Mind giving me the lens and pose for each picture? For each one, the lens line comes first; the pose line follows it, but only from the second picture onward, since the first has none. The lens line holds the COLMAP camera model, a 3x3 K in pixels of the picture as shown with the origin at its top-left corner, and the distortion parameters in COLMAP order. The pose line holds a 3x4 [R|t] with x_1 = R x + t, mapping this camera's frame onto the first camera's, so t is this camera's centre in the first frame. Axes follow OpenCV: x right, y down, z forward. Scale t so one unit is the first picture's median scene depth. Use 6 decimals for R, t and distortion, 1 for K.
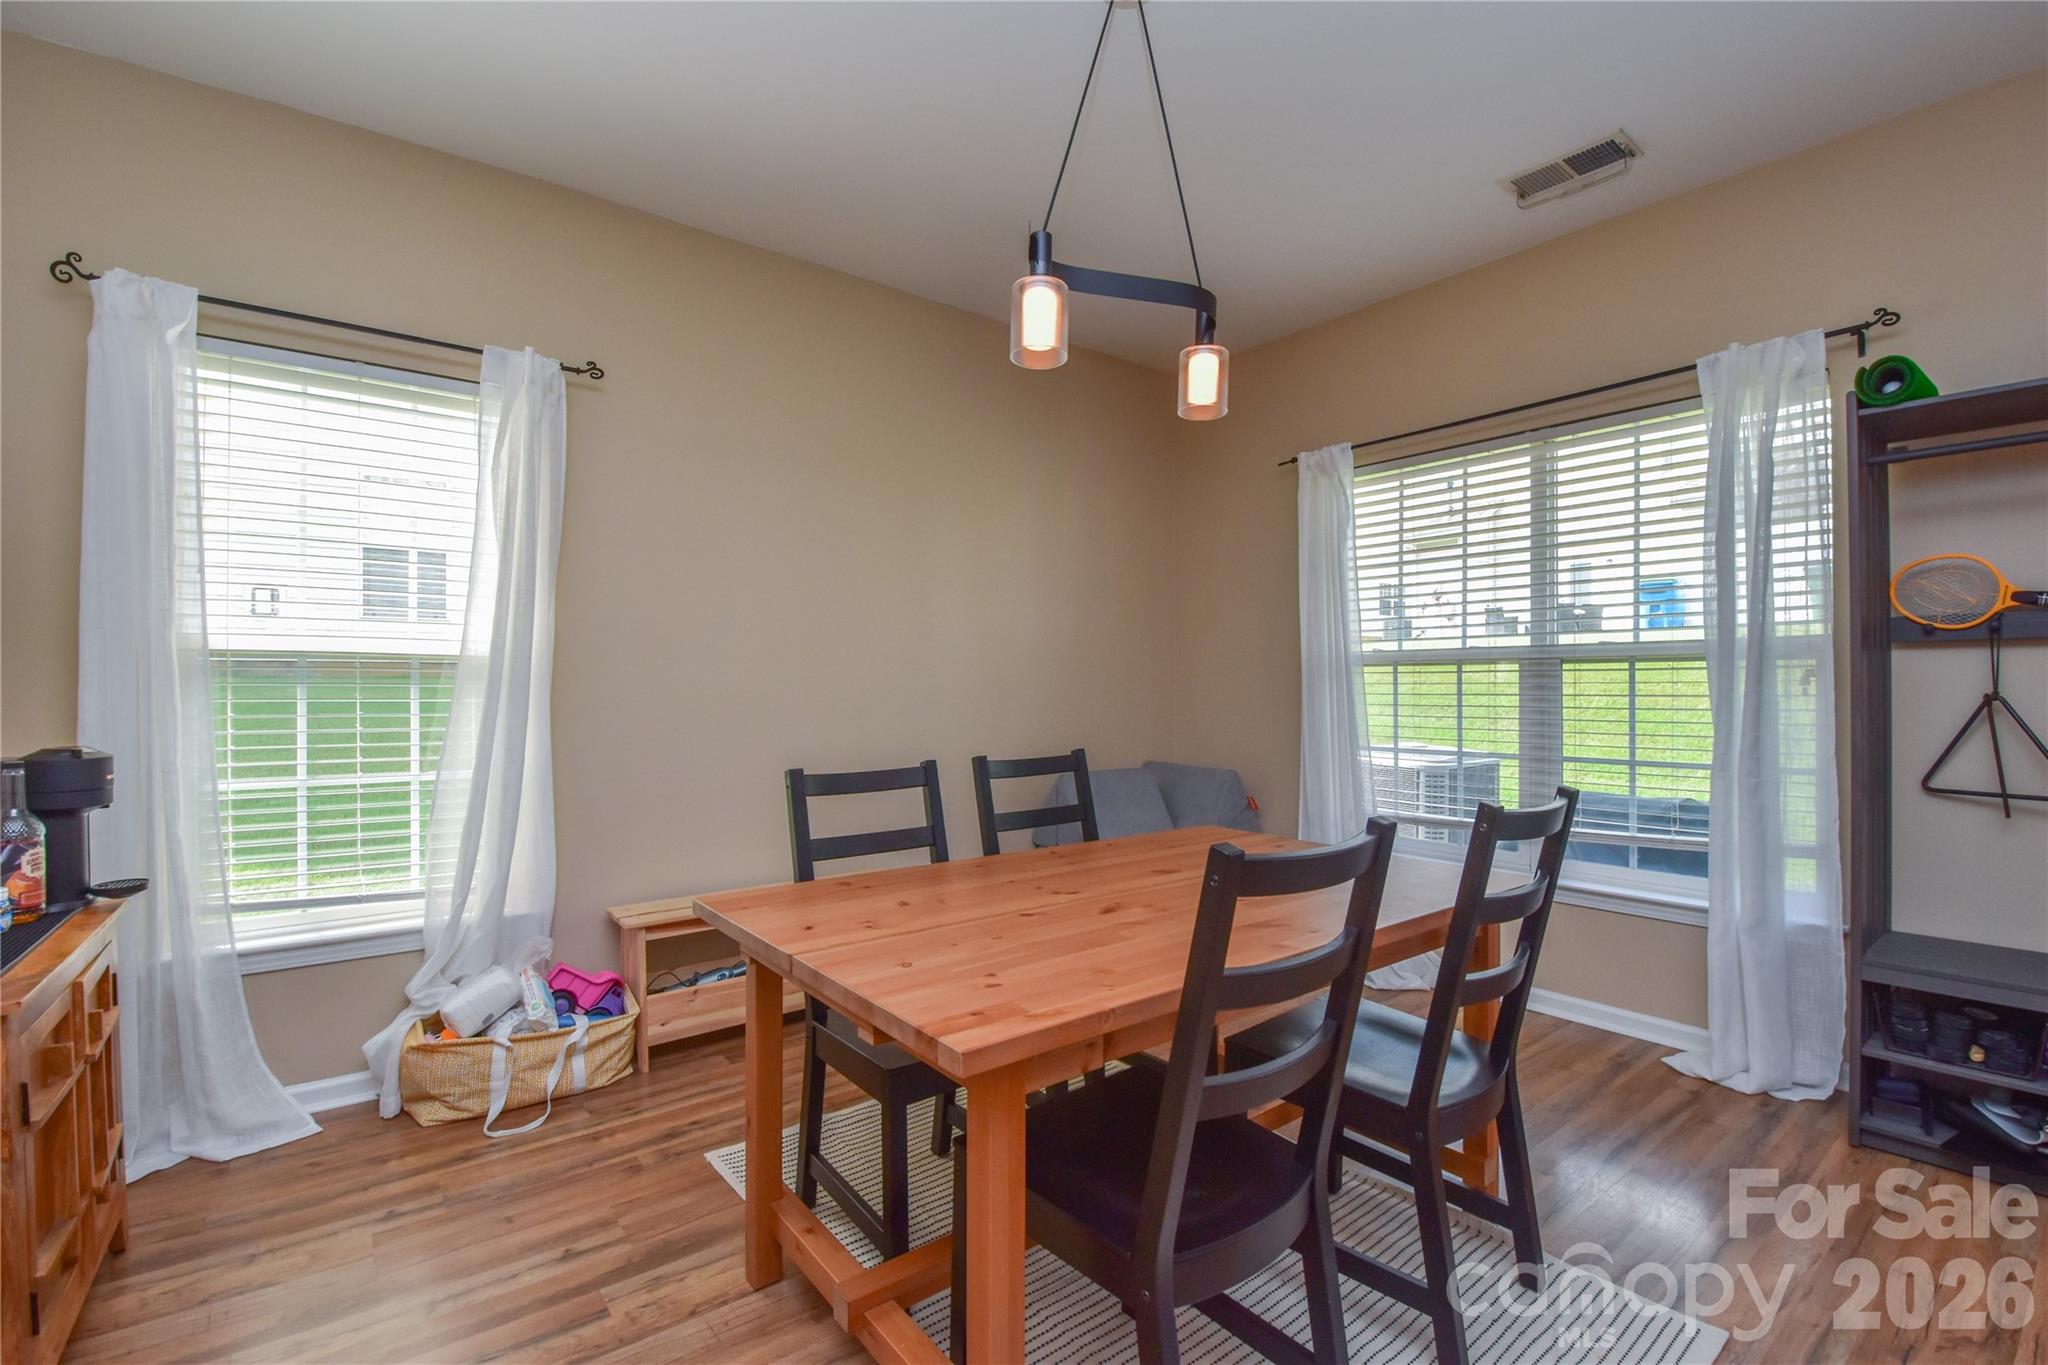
lens RADIAL K [[890.8, 0, 1024.0], [0, 890.8, 682.5], [0, 0, 1]] dist [0.020766, -0.022277]
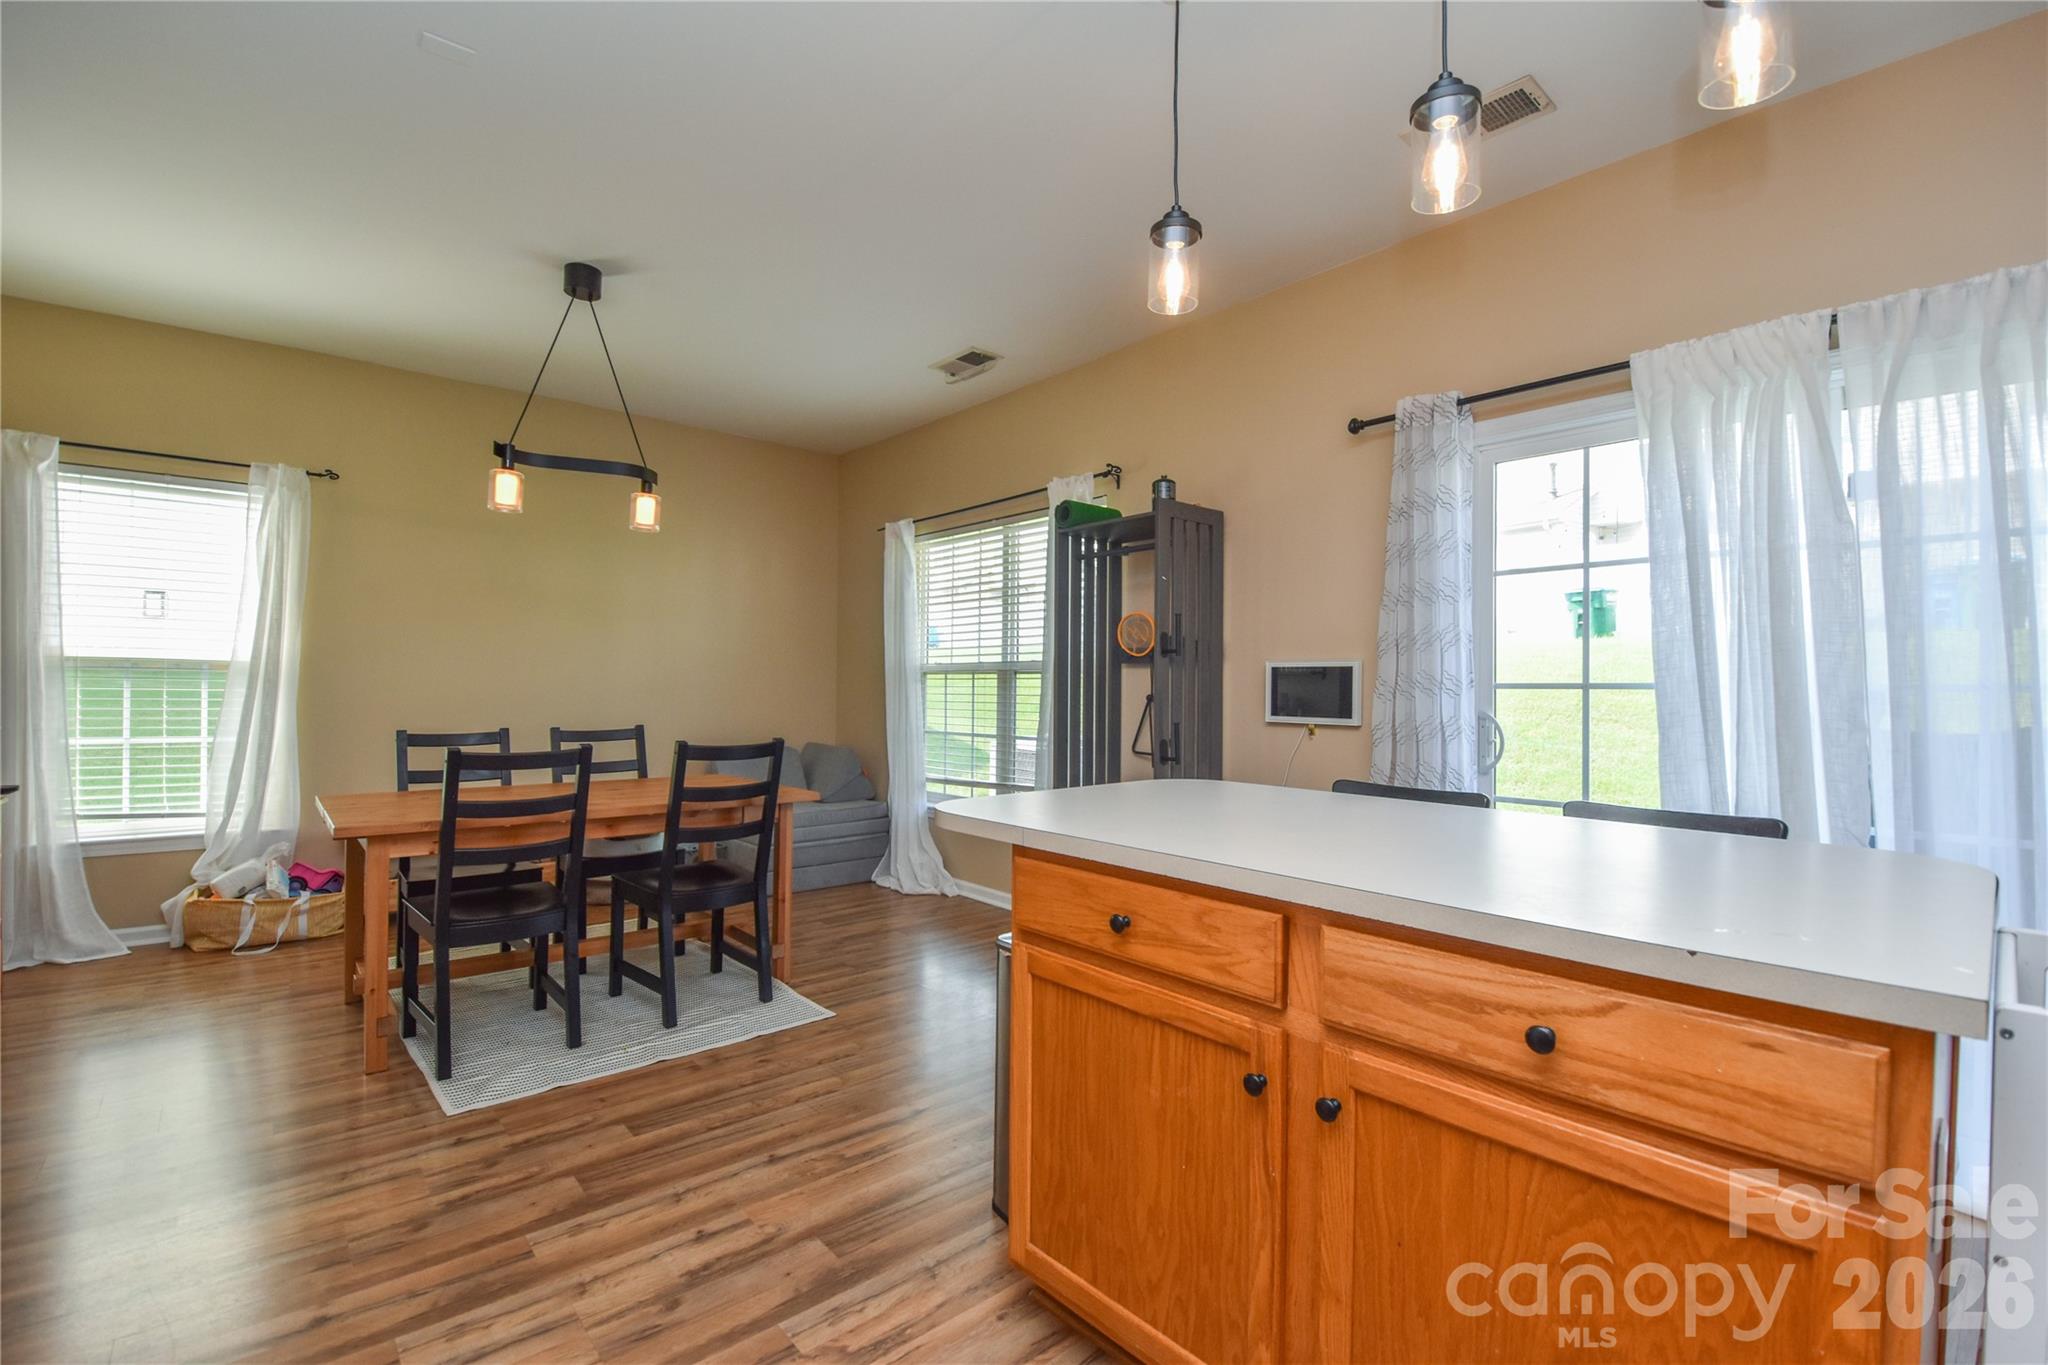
lens RADIAL K [[884.5, 0, 1024.0], [0, 884.5, 682.5], [0, 0, 1]] dist [-0.000403, -0.011266]
pose [[0.998488, 0.010464, 0.053958, 0.687611], [-0.010202, 0.999935, -0.005132, 0.000587], [-0.054008, 0.004574, 0.998530, -0.621407]]
